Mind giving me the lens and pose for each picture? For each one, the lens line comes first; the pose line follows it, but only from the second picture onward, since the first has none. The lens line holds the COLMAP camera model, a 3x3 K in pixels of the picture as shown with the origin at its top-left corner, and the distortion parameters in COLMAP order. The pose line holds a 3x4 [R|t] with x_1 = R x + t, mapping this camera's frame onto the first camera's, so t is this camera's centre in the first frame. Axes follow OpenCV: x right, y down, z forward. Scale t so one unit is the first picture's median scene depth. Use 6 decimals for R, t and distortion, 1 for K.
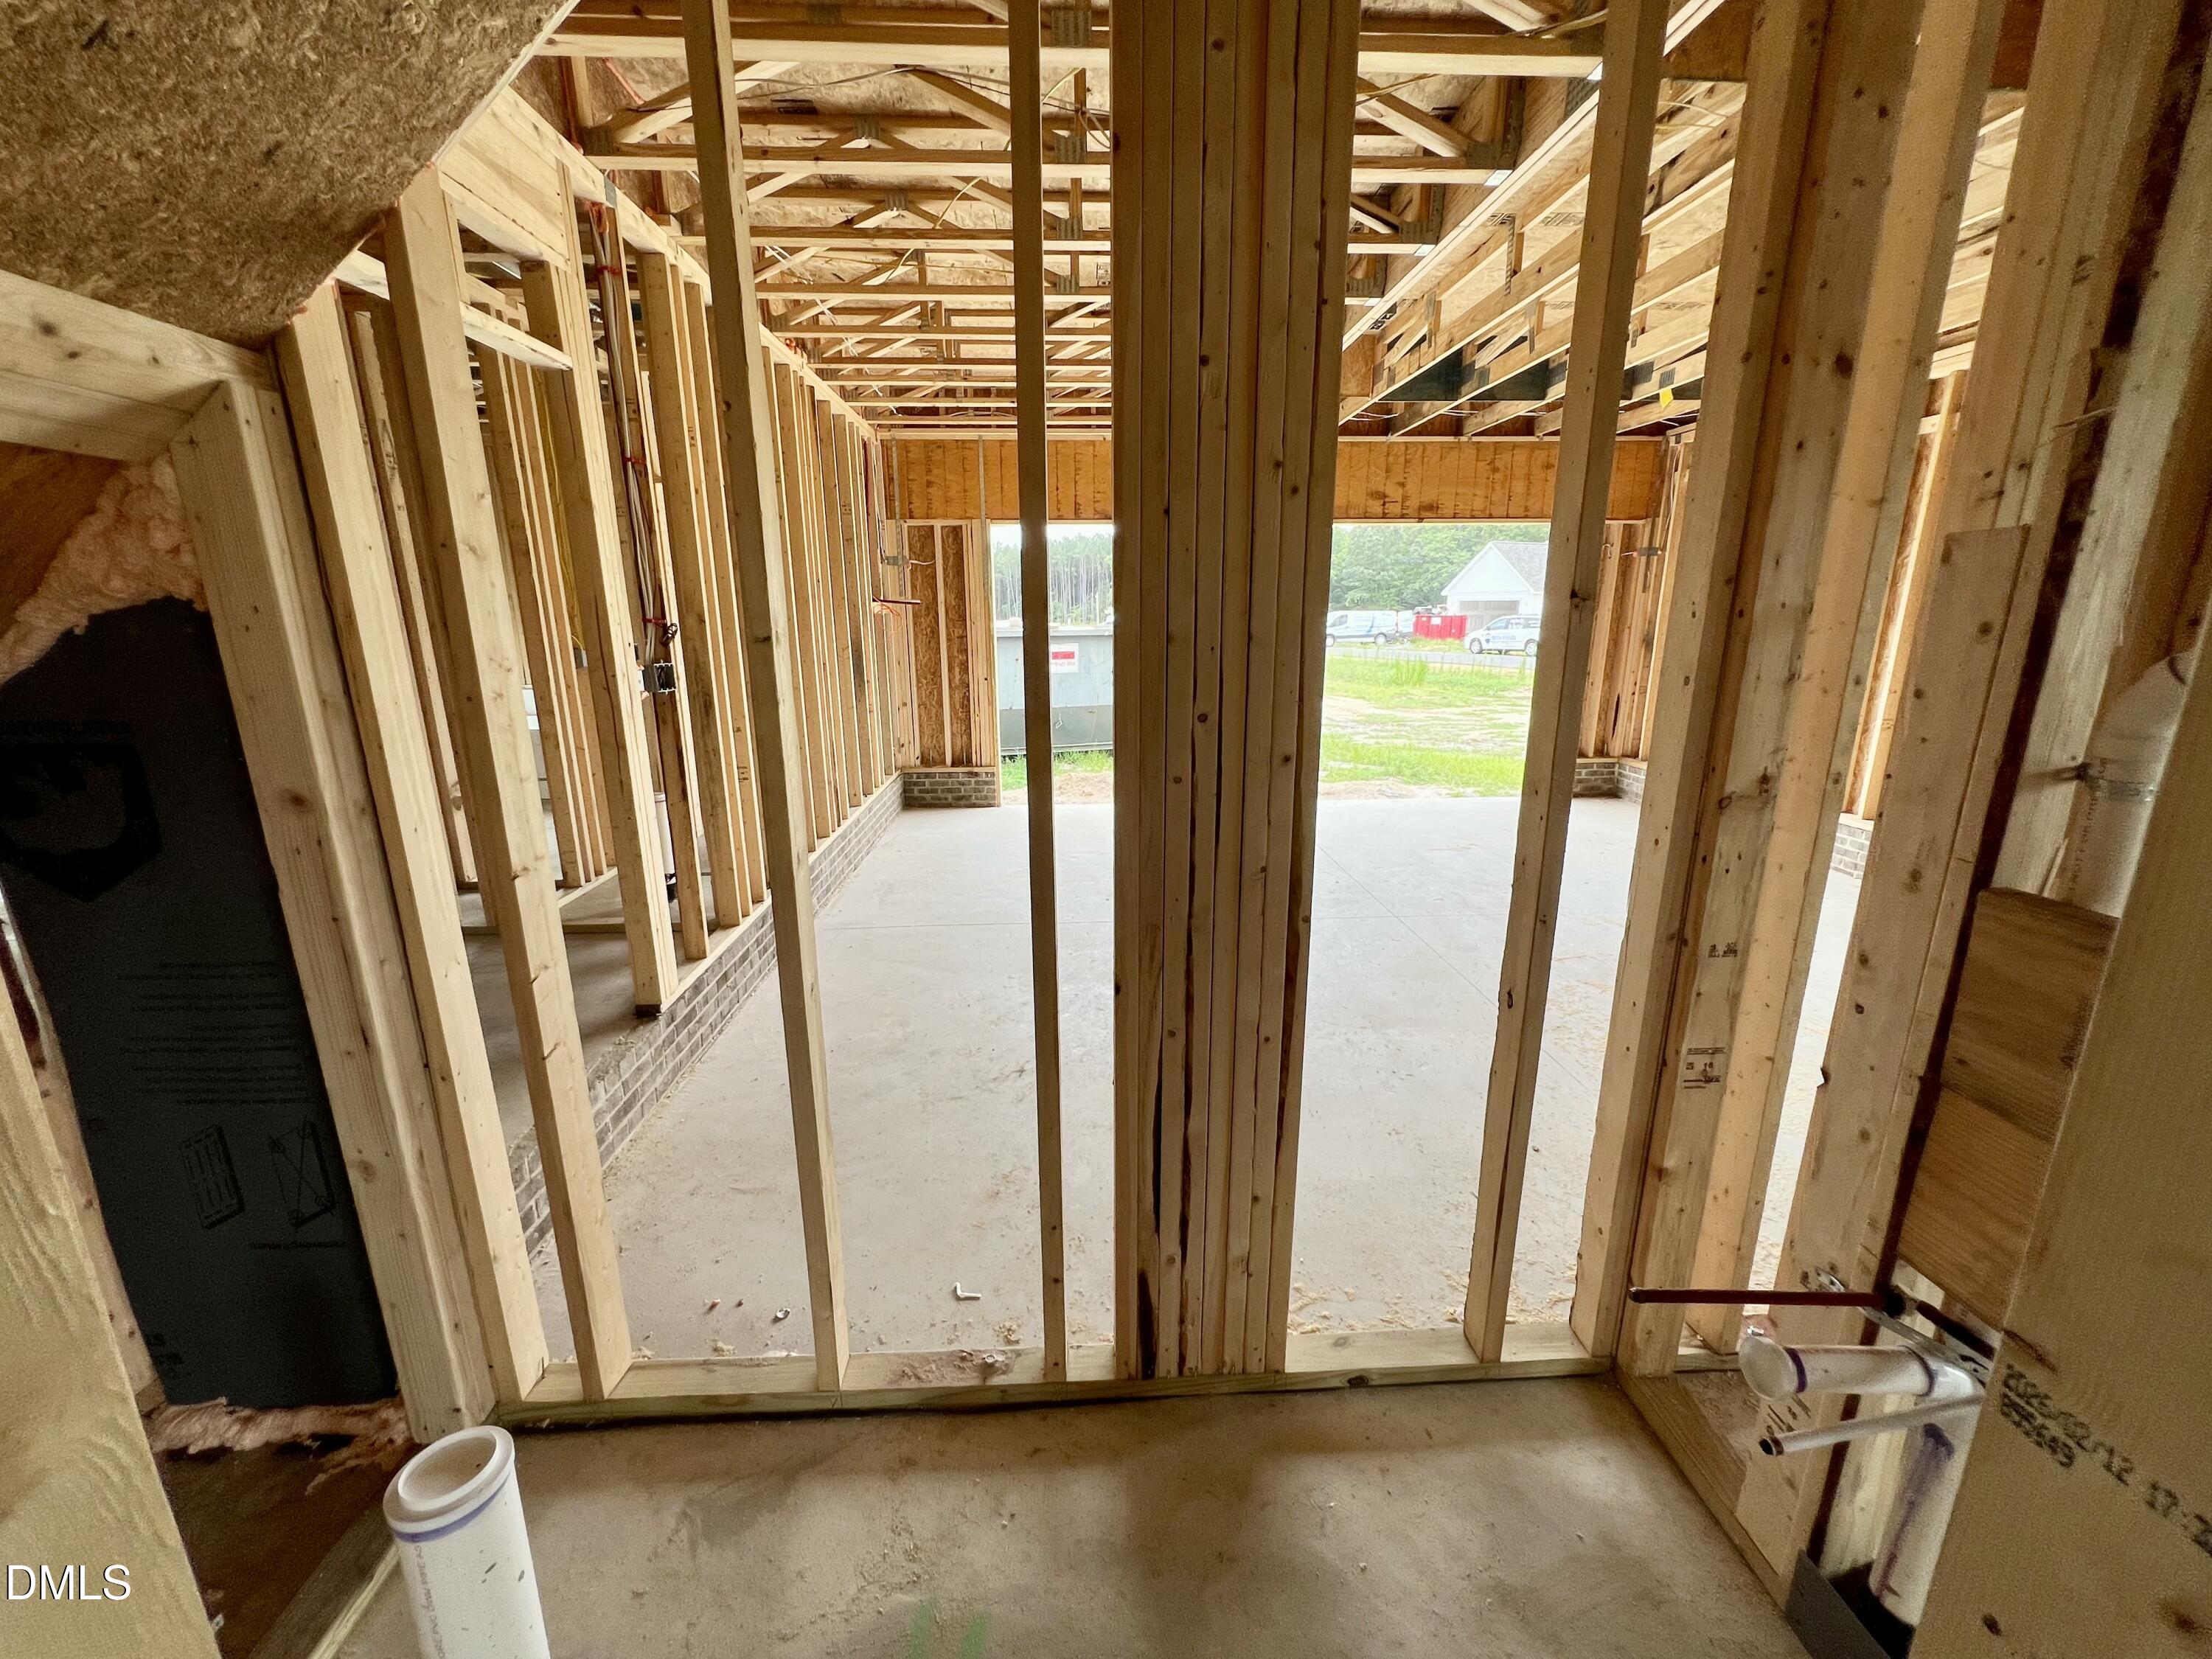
lens RADIAL K [[887.7, 0, 1104.3], [0, 887.7, 832.7], [0, 0, 1]] dist [-0.001523, 0.000030]
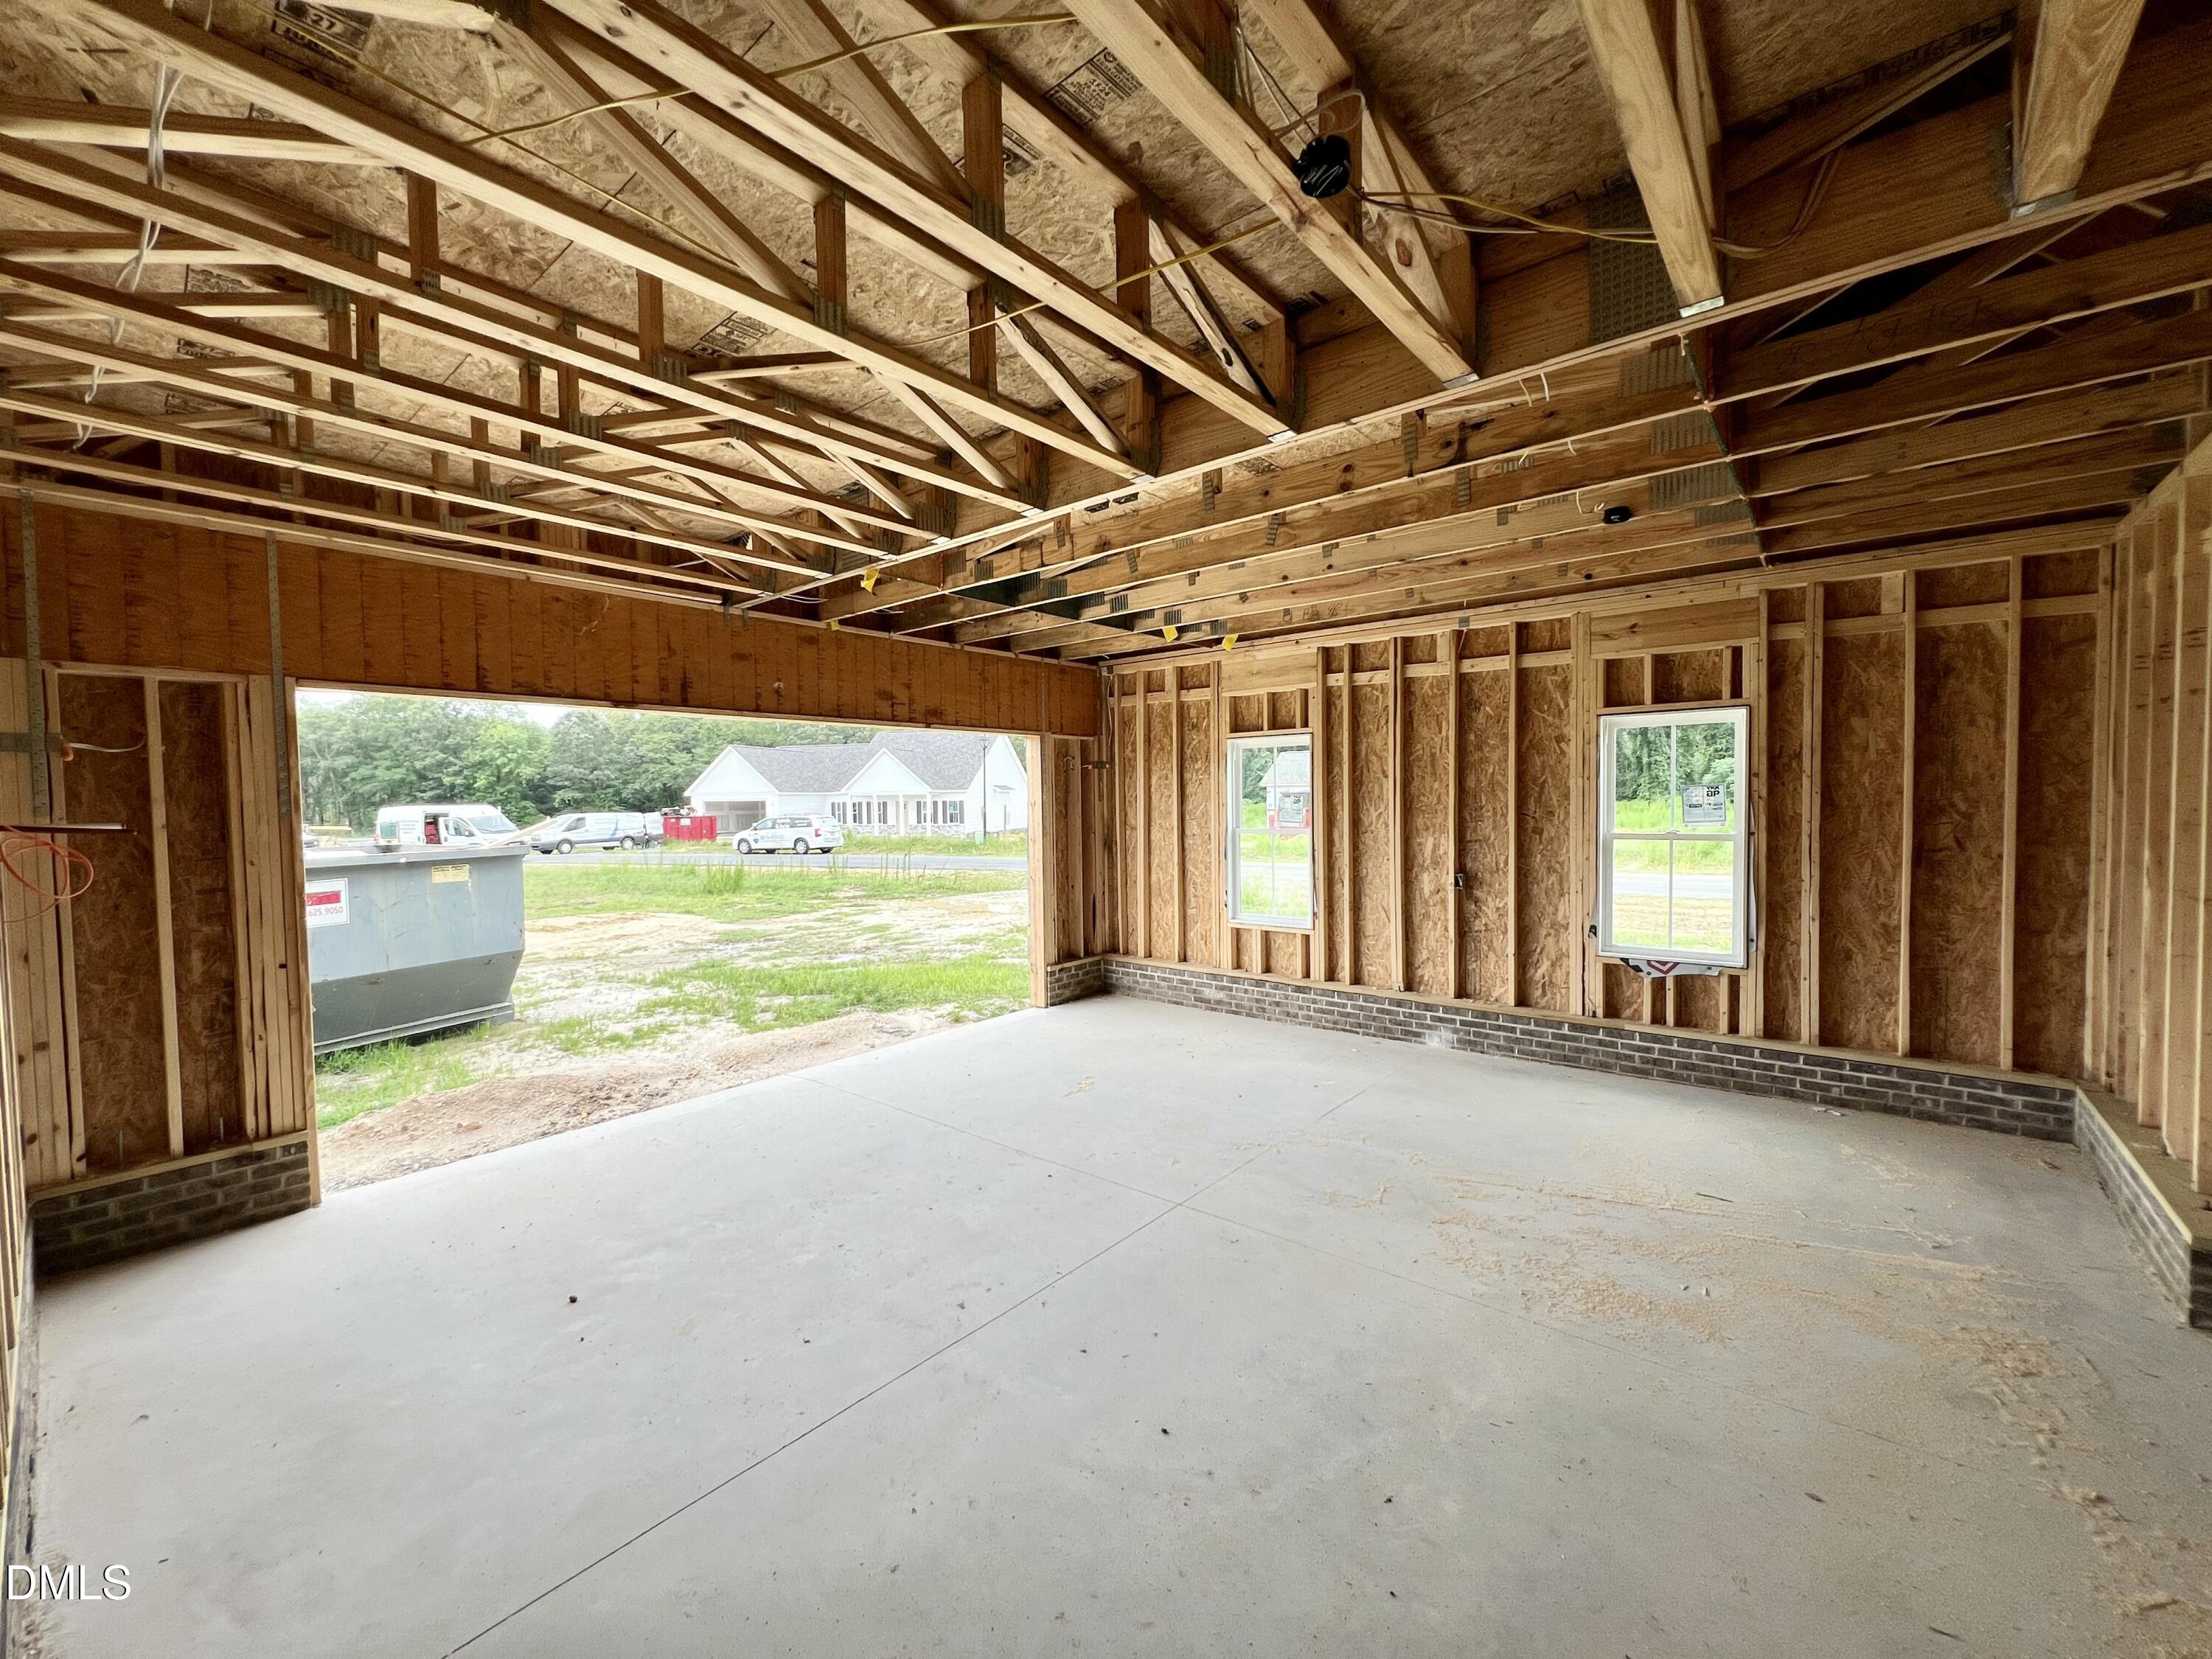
lens RADIAL K [[887.7, 0, 1104.3], [0, 887.7, 832.7], [0, 0, 1]] dist [-0.001523, 0.000030]
pose [[0.678204, -0.029666, 0.734275, -0.182489], [0.188505, 0.972776, -0.134808, -0.085836], [-0.710286, 0.229841, 0.665333, 0.282527]]
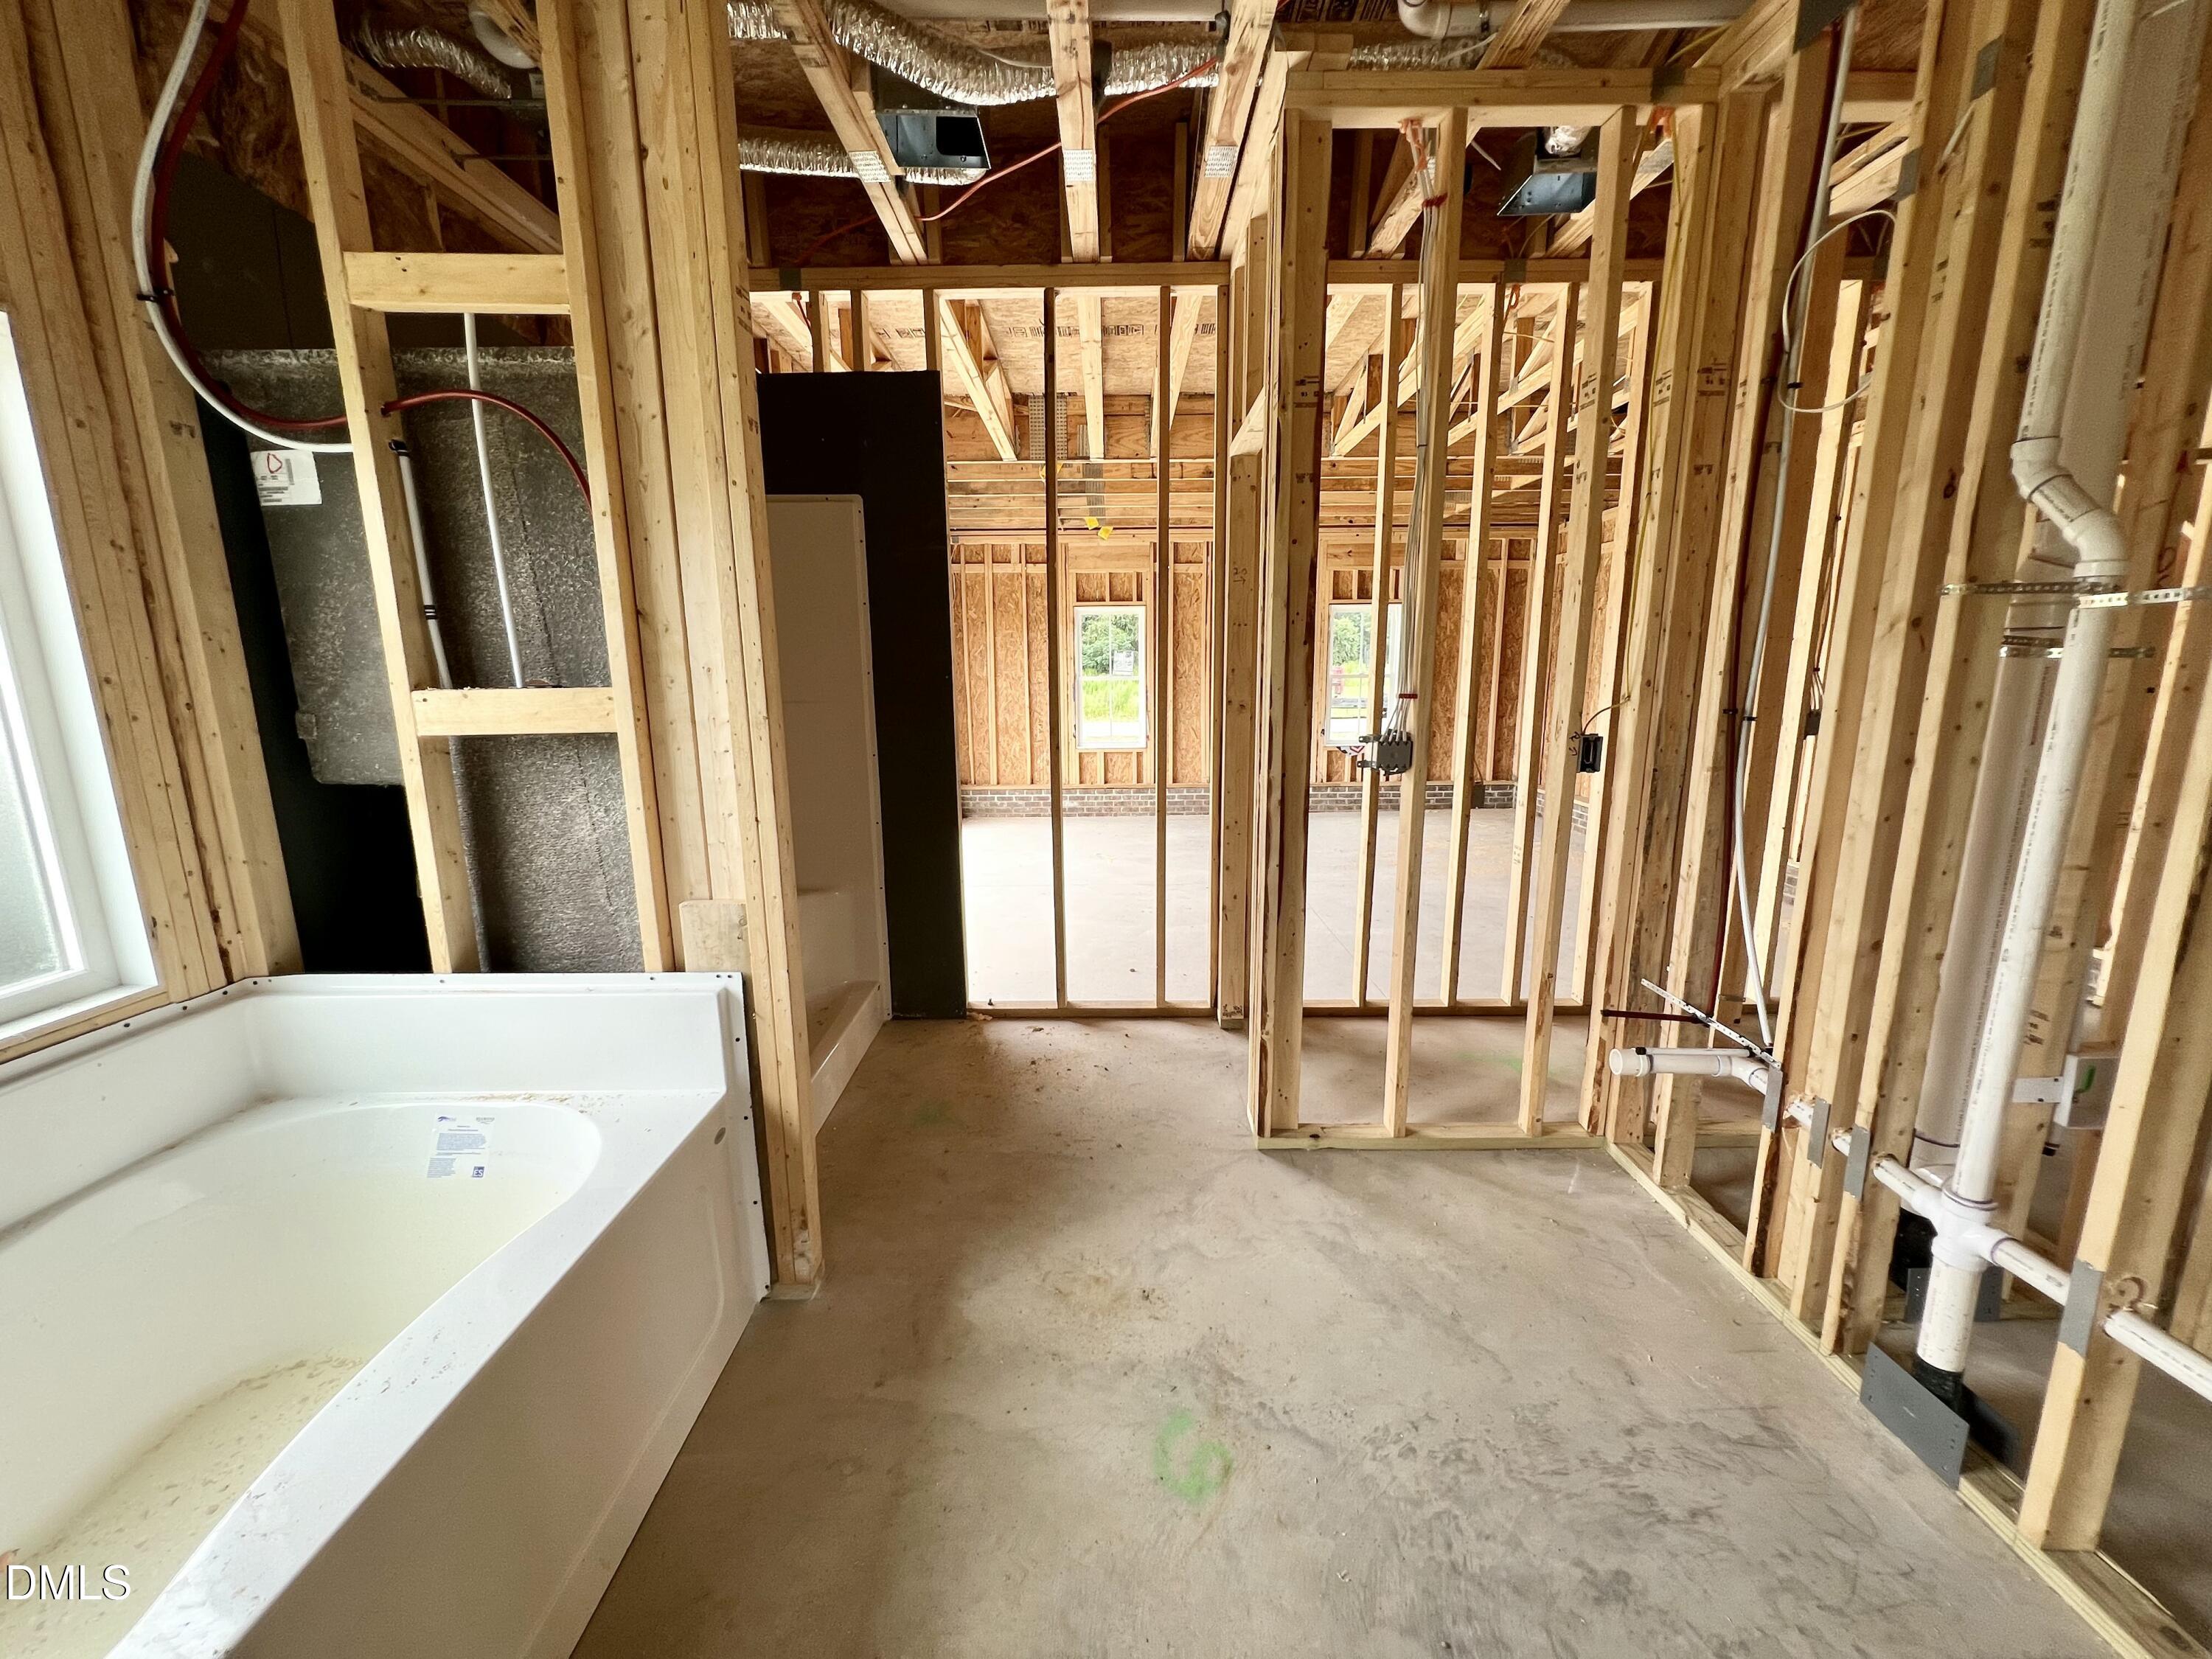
lens RADIAL K [[887.7, 0, 1104.3], [0, 887.7, 832.7], [0, 0, 1]] dist [-0.001523, 0.000030]
pose [[0.055527, -0.182780, 0.981585, -0.657574], [0.252248, 0.953778, 0.163333, -0.178340], [-0.966068, 0.238534, 0.099066, 0.712519]]
